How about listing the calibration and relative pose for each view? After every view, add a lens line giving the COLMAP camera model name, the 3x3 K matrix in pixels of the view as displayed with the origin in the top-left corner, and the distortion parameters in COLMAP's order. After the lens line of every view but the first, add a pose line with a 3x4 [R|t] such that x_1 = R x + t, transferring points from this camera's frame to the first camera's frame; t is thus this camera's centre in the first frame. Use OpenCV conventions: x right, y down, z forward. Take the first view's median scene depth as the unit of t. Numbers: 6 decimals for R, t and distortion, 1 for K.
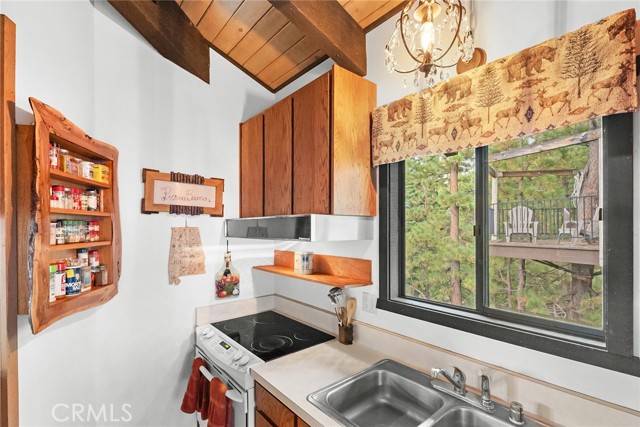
lens RADIAL K [[296.1, 0, 319.7], [0, 296.1, 226.6], [0, 0, 1]] dist [-0.000071, -0.000310]
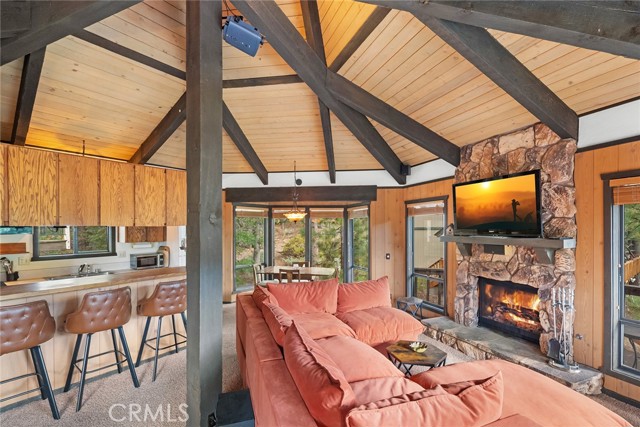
lens RADIAL K [[289.4, 0, 322.4], [0, 289.4, 228.8], [0, 0, 1]] dist [0.000558, -0.000592]
pose [[-0.216176, 0.000073, 0.976355, -2.934269], [0.001910, 0.999998, 0.000348, 0.007396], [-0.976353, 0.001940, -0.216175, -0.924030]]
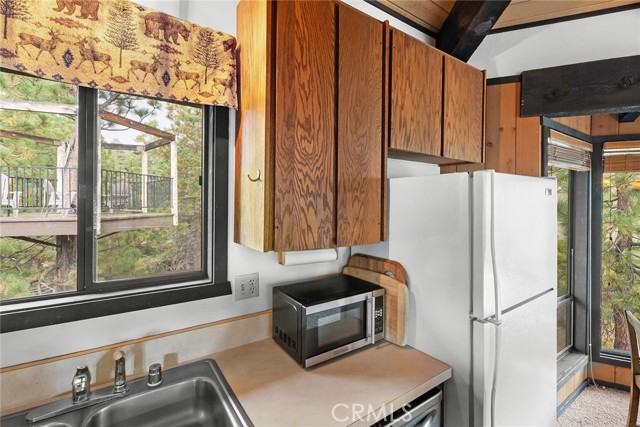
lens RADIAL K [[296.4, 0, 325.7], [0, 296.4, 202.9], [0, 0, 1]] dist [-0.000319, -0.001541]
pose [[0.081419, 0.001580, 0.996679, -0.190554], [-0.010622, 0.999943, -0.000717, 0.034115], [-0.996623, -0.010528, 0.081431, 0.245569]]
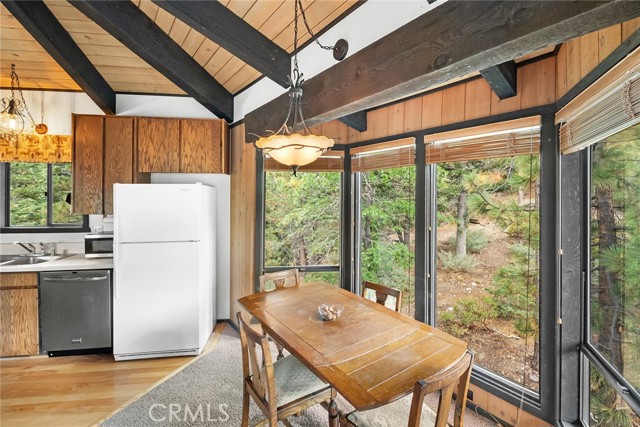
lens RADIAL K [[292.3, 0, 322.4], [0, 292.3, 199.9], [0, 0, 1]] dist [0.000102, -0.000446]
pose [[0.540221, 0.001409, 0.841522, -0.262981], [-0.006609, 0.999975, 0.002569, 0.036647], [-0.841497, -0.006949, 0.540217, -2.061174]]
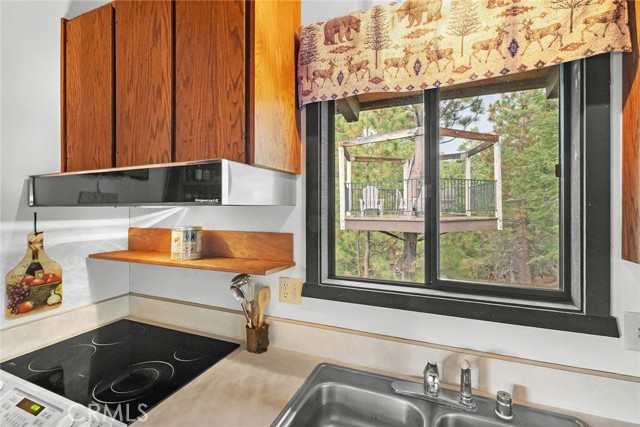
lens RADIAL K [[289.4, 0, 321.6], [0, 289.4, 206.5], [0, 0, 1]] dist [0.008584, -0.005493]
pose [[0.888281, -0.001753, 0.459297, -0.111033], [0.000786, 0.999997, 0.002296, 0.049375], [-0.459300, -0.001678, 0.888280, 0.353918]]
